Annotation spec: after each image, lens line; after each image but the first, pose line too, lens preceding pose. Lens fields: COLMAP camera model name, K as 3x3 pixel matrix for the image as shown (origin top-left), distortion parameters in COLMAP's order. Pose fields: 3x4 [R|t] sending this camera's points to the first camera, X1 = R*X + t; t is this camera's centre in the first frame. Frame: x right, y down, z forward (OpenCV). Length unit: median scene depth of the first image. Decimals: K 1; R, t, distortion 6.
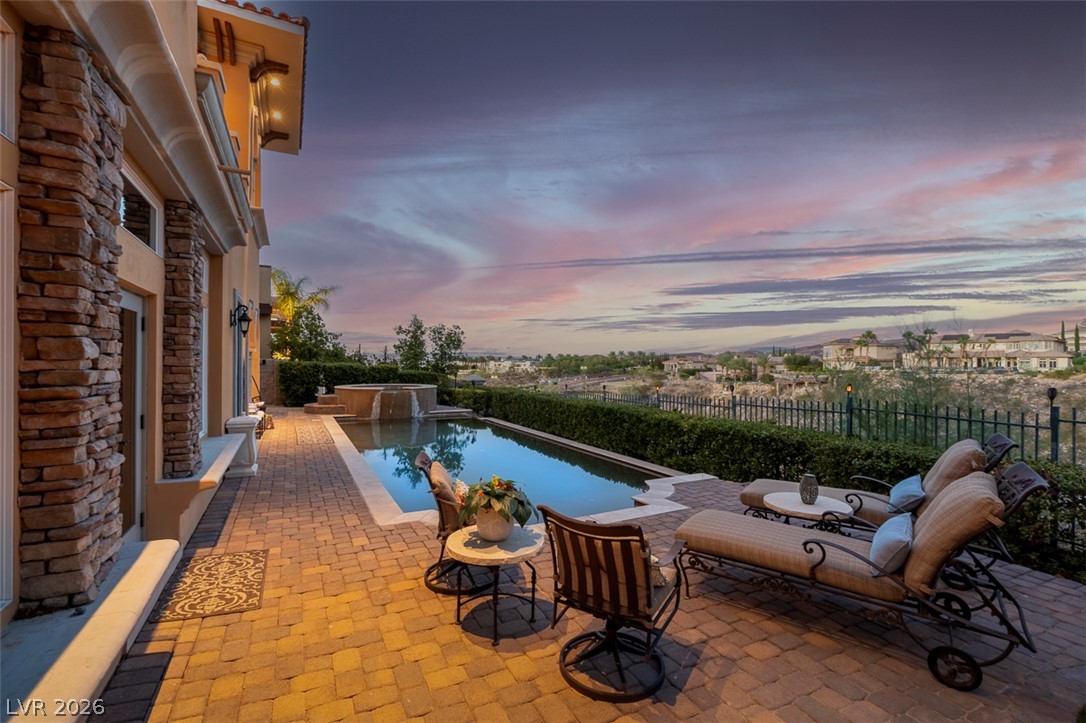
lens RADIAL K [[500.1, 0, 543.0], [0, 500.1, 361.5], [0, 0, 1]] dist [0.000171, 0.000079]
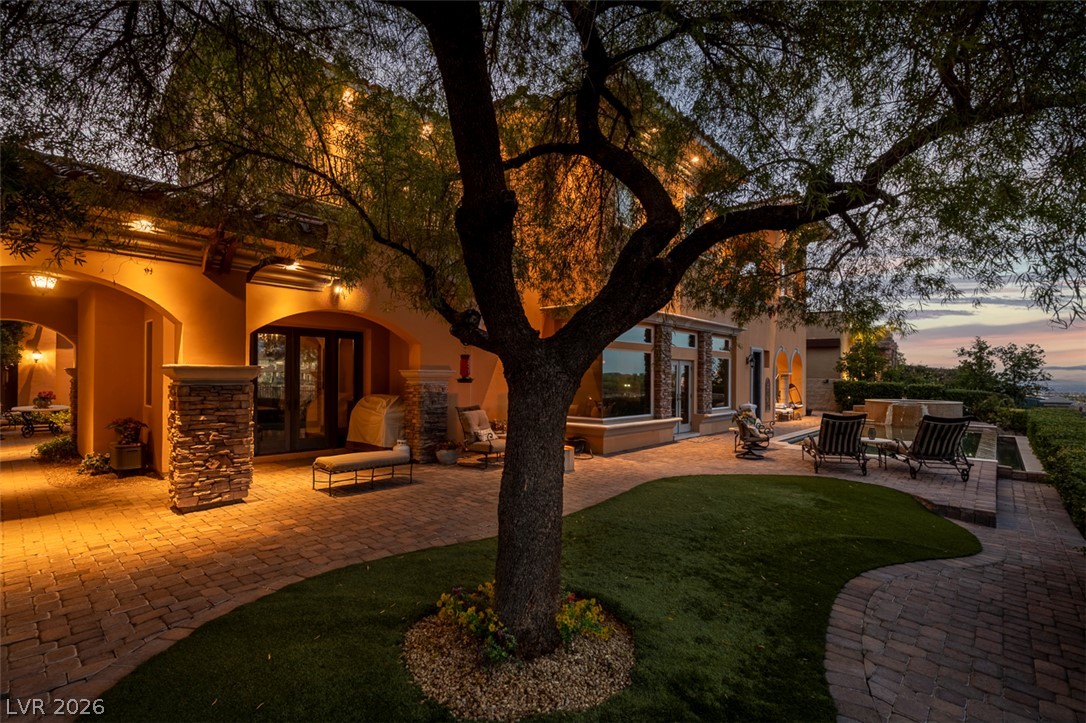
lens RADIAL K [[500.1, 0, 543.0], [0, 500.1, 361.5], [0, 0, 1]] dist [0.000171, 0.000079]
pose [[0.369404, -0.033418, -0.928668, 0.376320], [-0.005066, 0.999266, -0.037974, 0.002358], [0.929255, 0.018732, 0.368963, -0.229247]]
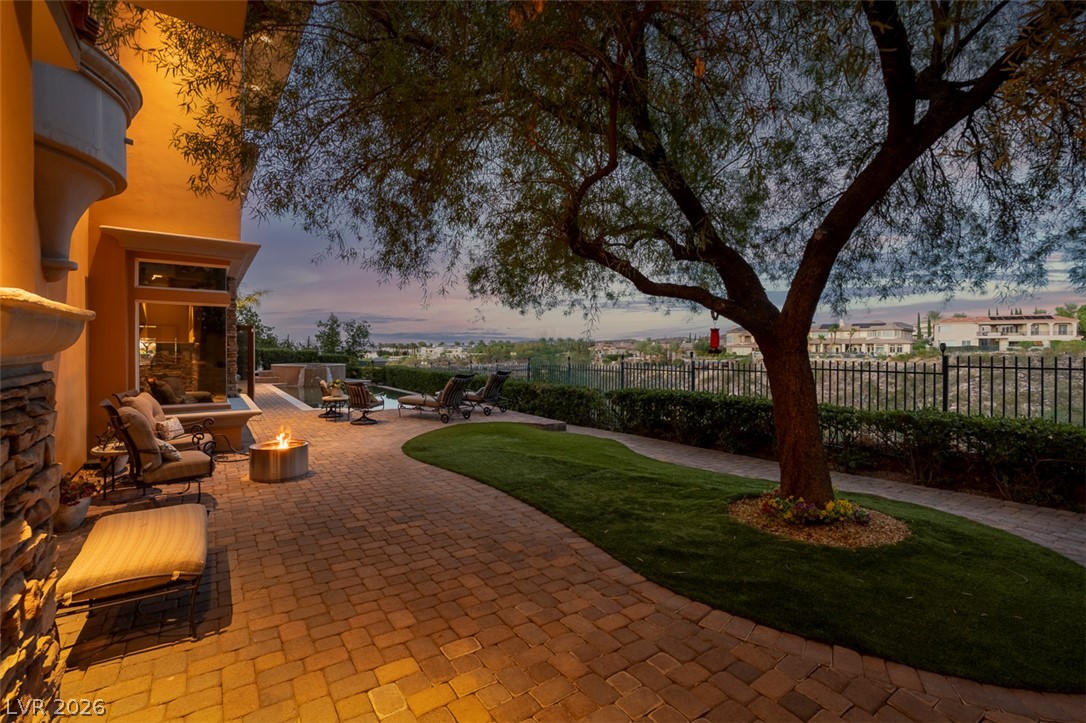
lens RADIAL K [[489.1, 0, 542.7], [0, 489.1, 347.1], [0, 0, 1]] dist [-0.000645, -0.000061]
pose [[0.990363, -0.000730, 0.138492, 0.118258], [0.000887, 0.999999, -0.001077, 0.001163], [-0.138491, 0.001189, 0.990363, -0.363750]]
